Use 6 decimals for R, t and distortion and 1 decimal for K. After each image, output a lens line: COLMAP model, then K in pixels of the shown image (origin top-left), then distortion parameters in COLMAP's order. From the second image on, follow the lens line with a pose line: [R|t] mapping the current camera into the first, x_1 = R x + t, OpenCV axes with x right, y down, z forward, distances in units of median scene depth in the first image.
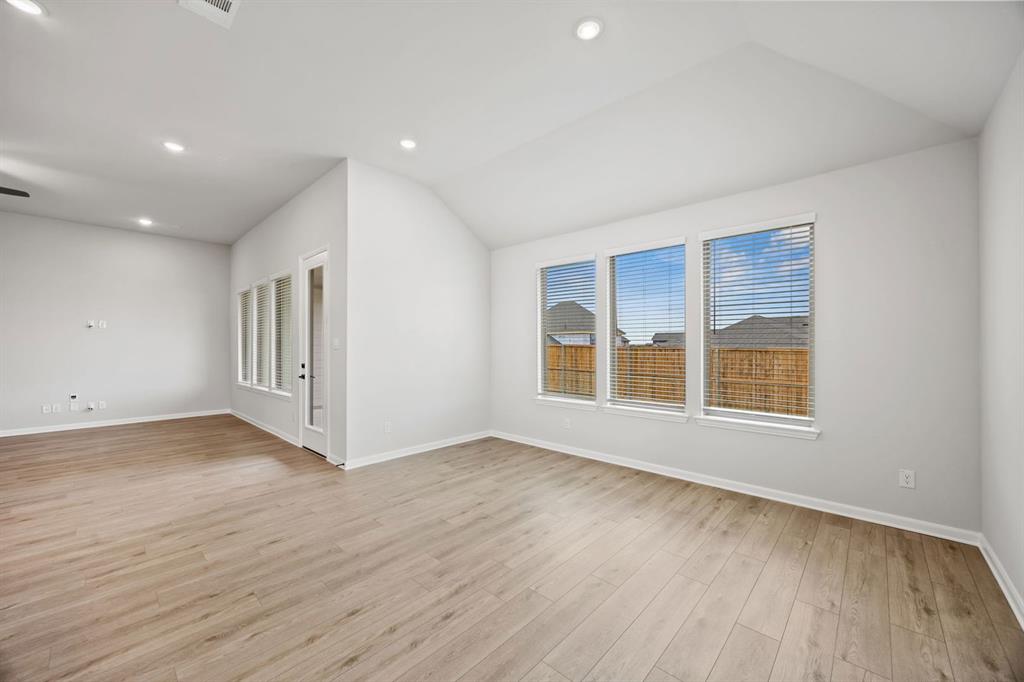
lens RADIAL K [[388.3, 0, 516.9], [0, 388.3, 345.0], [0, 0, 1]] dist [-0.002583, -0.000089]
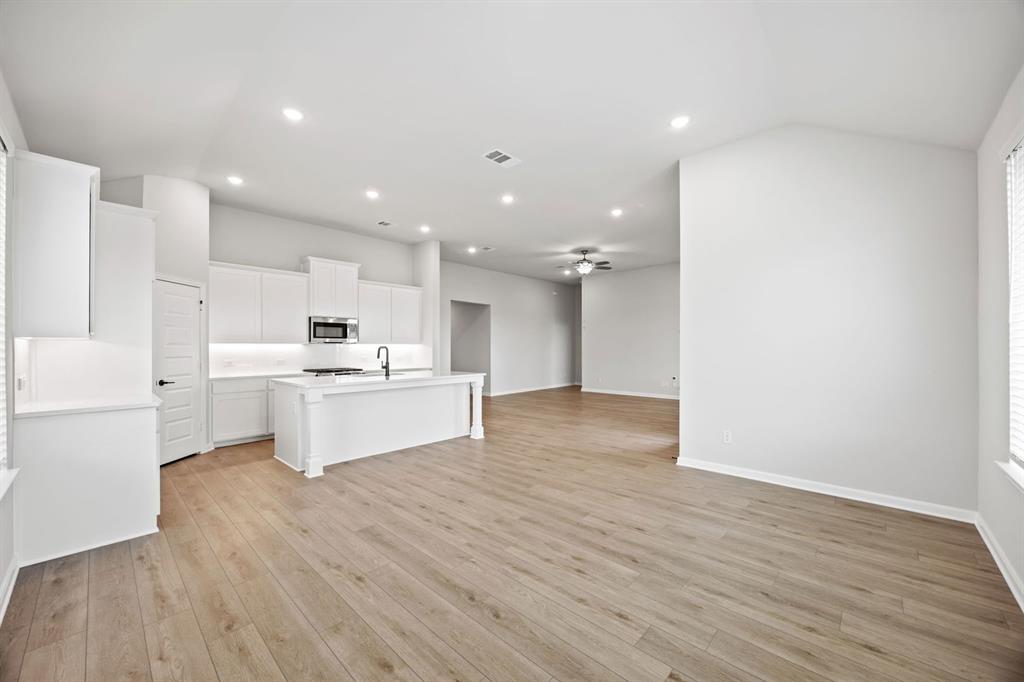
lens RADIAL K [[388.3, 0, 507.2], [0, 388.3, 339.6], [0, 0, 1]] dist [-0.002583, -0.000089]
pose [[-0.006448, -0.013852, -0.999883, 0.783800], [0.006520, 0.999882, -0.013894, 0.005271], [0.999958, -0.006609, -0.006357, 0.744247]]
